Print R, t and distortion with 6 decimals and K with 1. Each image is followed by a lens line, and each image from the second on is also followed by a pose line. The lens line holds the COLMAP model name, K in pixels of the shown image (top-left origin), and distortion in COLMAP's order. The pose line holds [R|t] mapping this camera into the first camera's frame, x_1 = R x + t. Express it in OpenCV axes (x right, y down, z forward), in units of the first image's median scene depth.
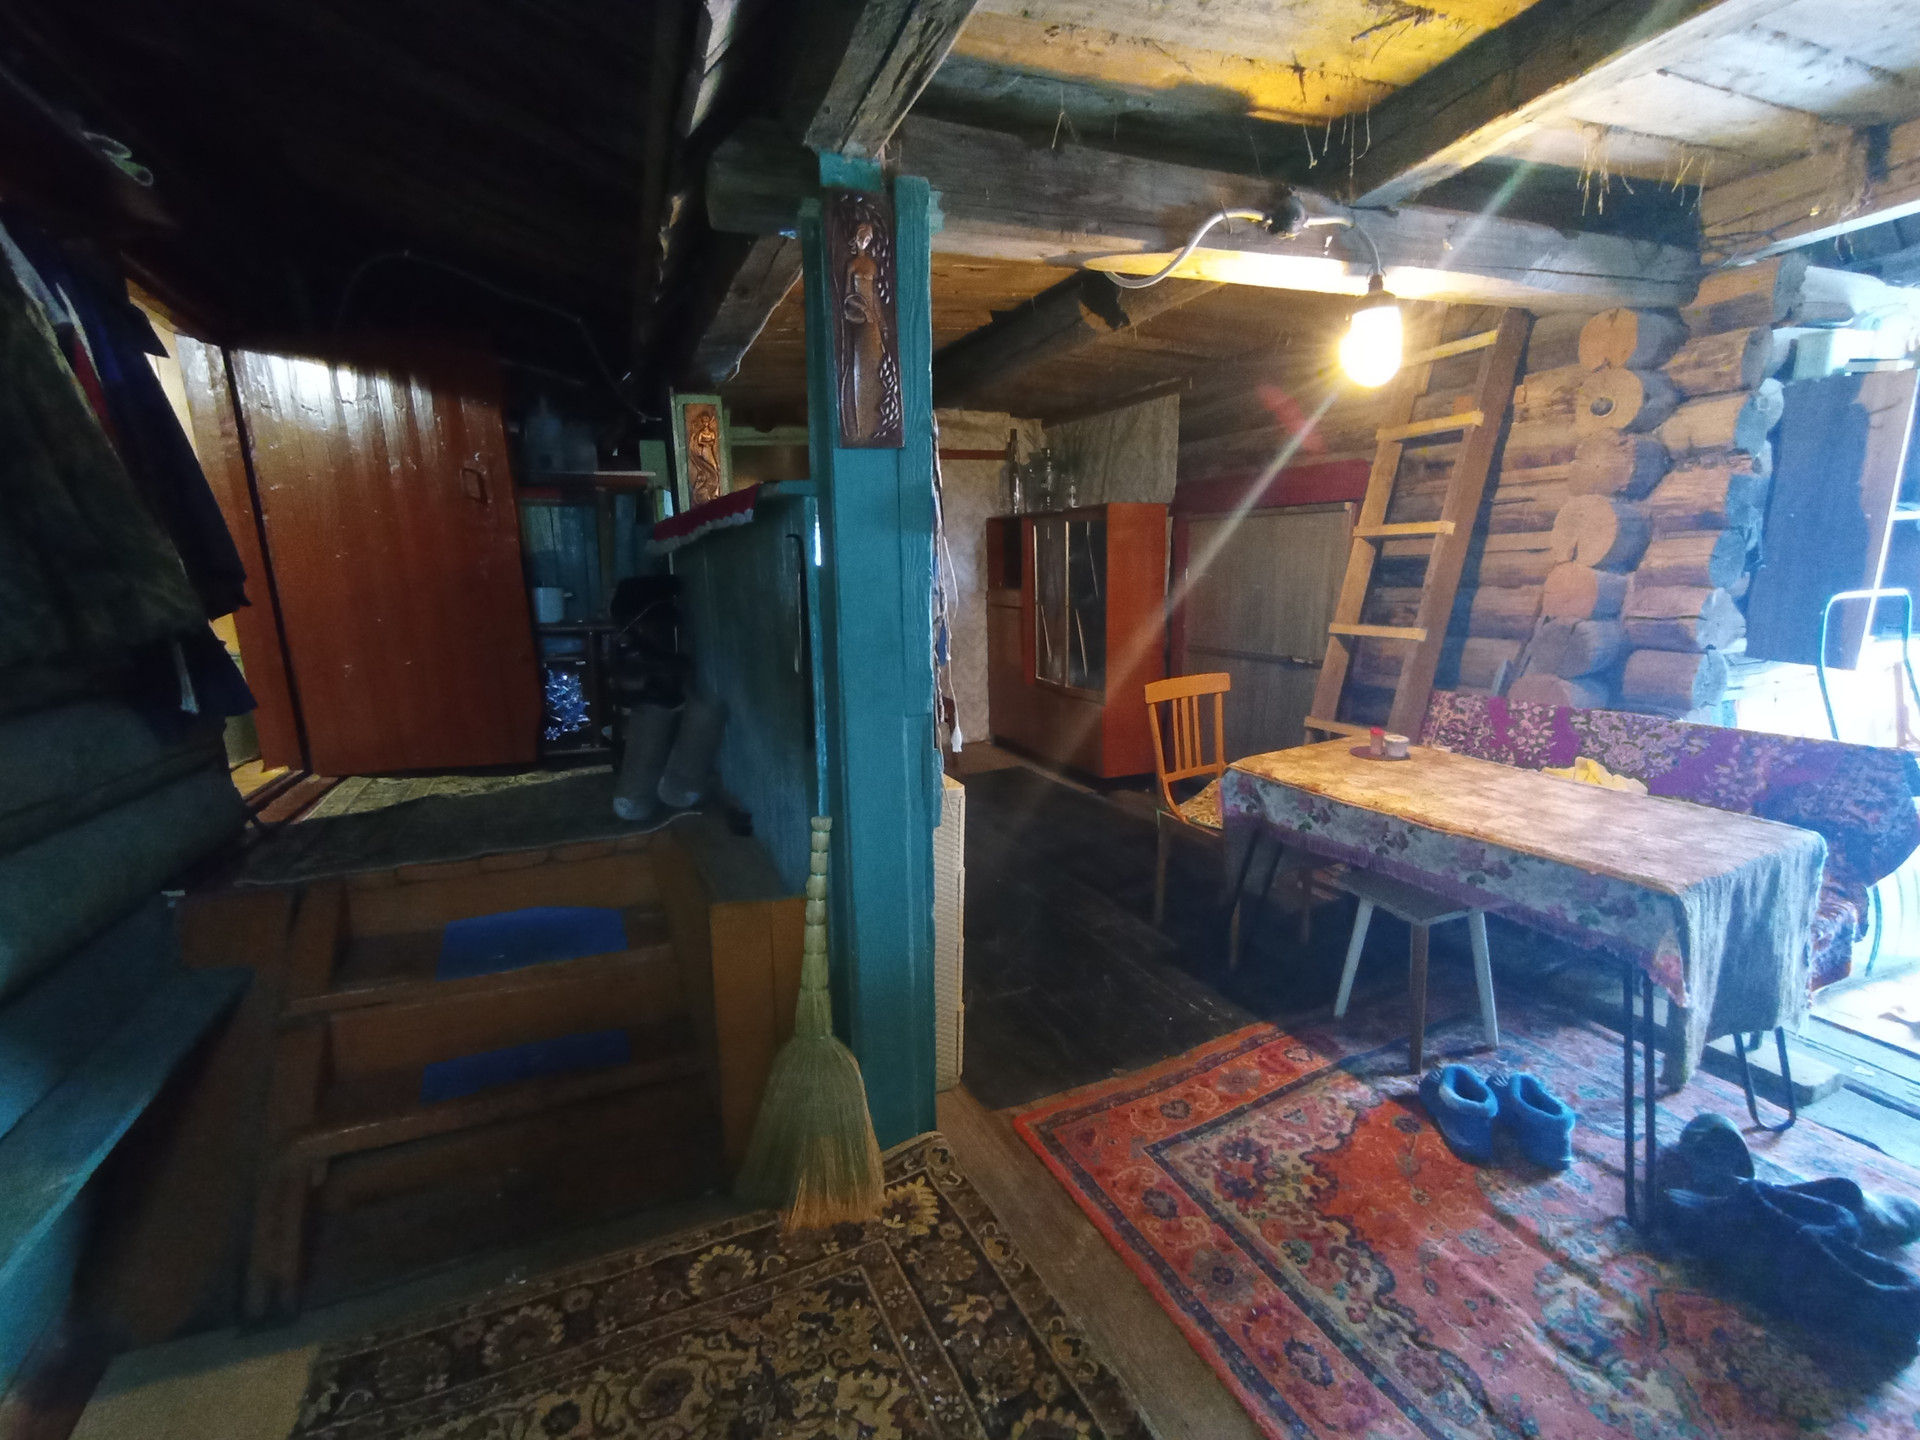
lens RADIAL K [[834.5, 0, 960.0], [0, 834.5, 720.0], [0, 0, 1]] dist [-0.000517, 0.000222]
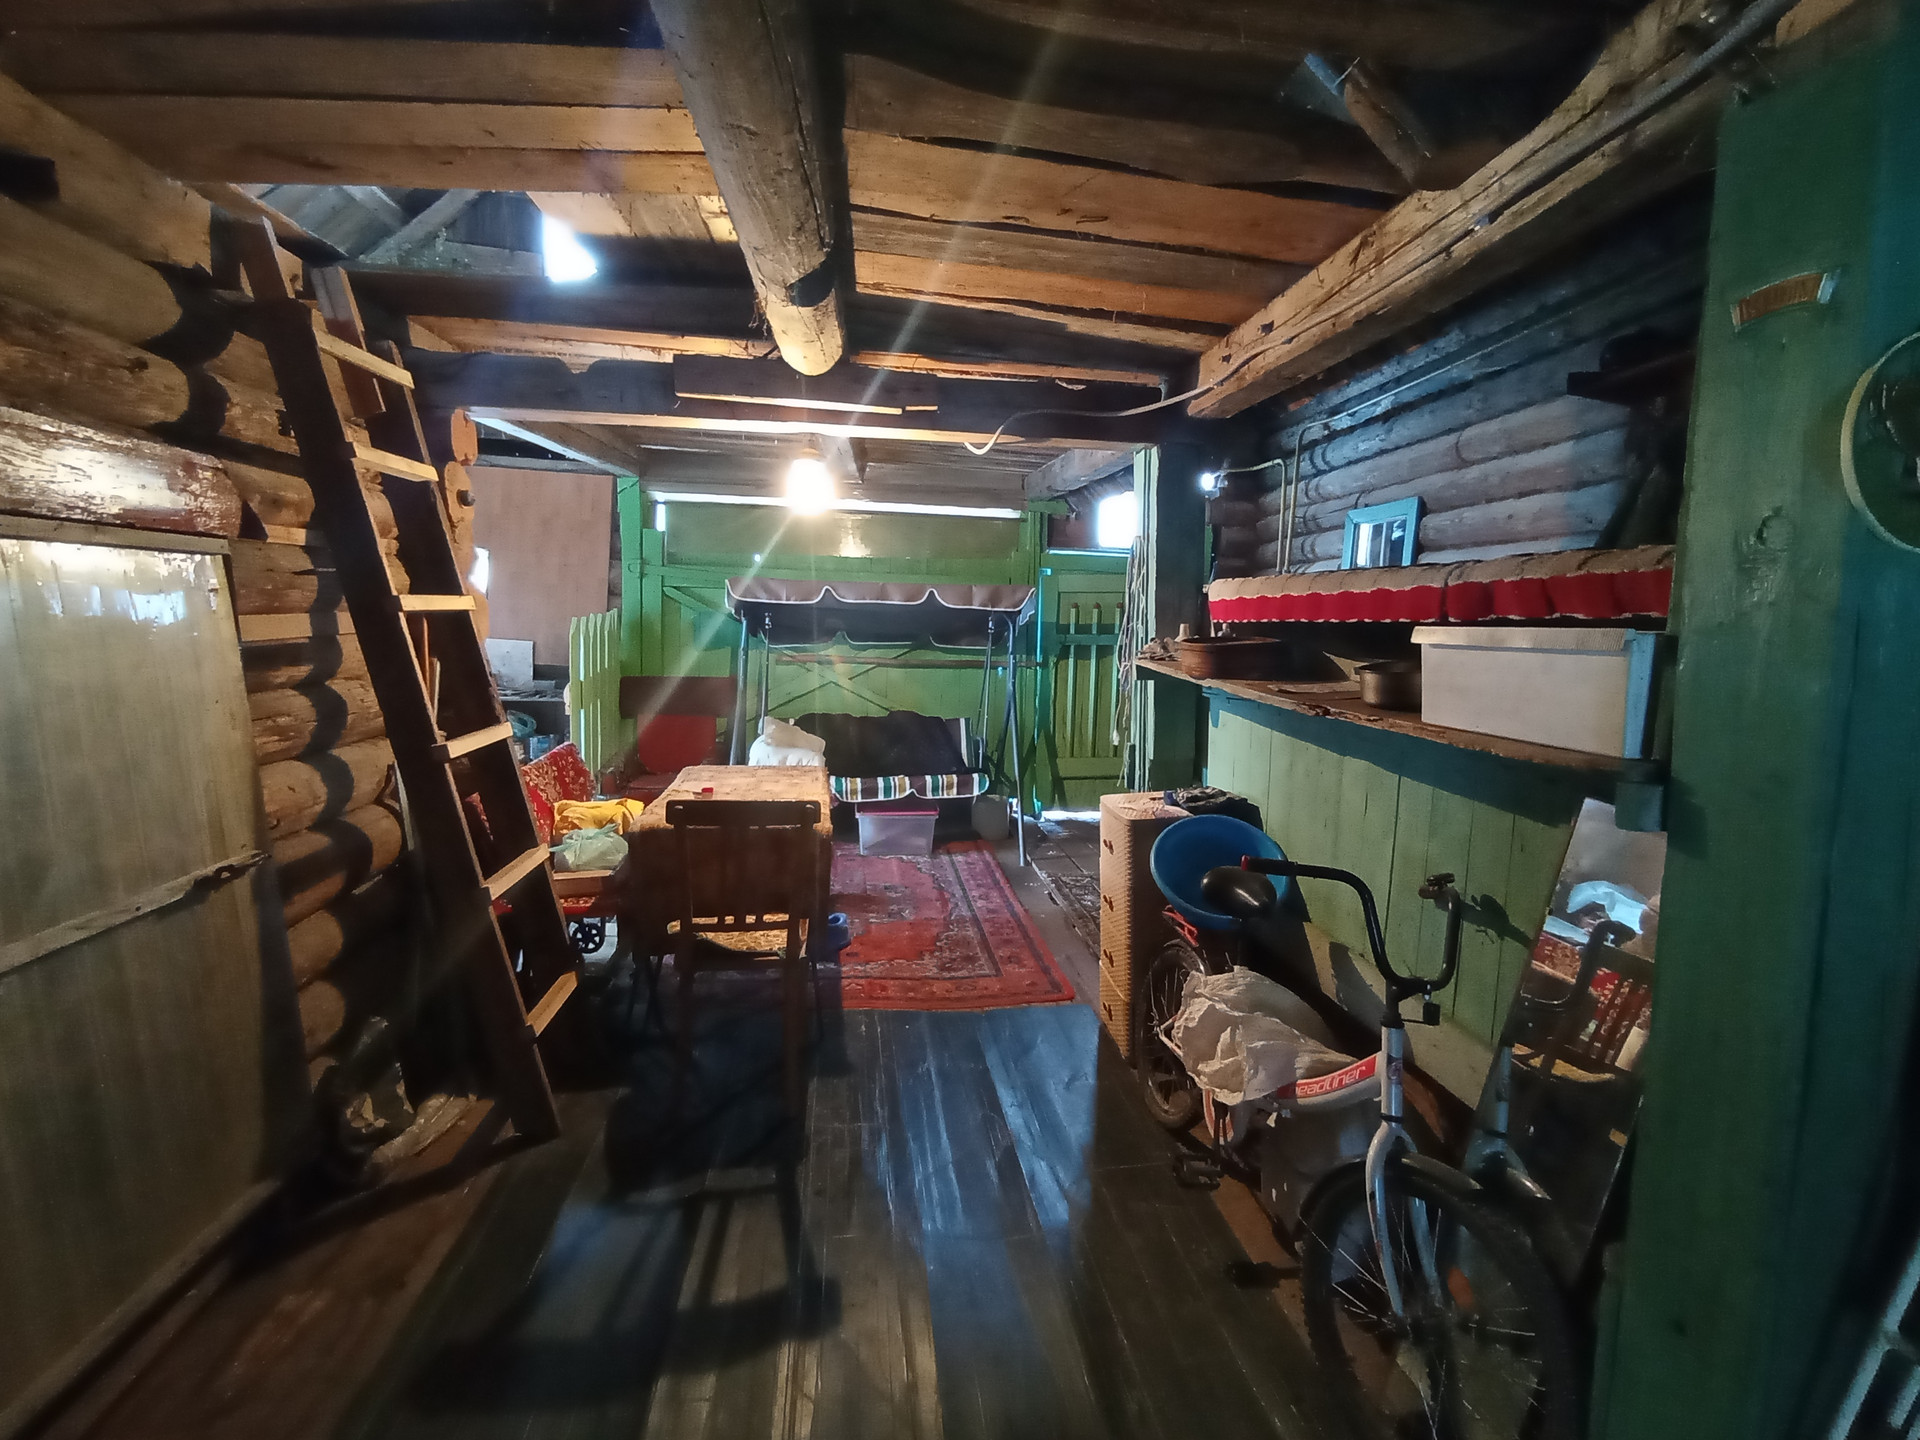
lens RADIAL K [[834.5, 0, 960.0], [0, 834.5, 720.0], [0, 0, 1]] dist [-0.000517, 0.000222]
pose [[-0.951999, -0.029141, 0.304710, -0.199984], [0.059388, 0.958959, 0.277256, -0.465247], [-0.300284, 0.282044, -0.911198, 2.431942]]
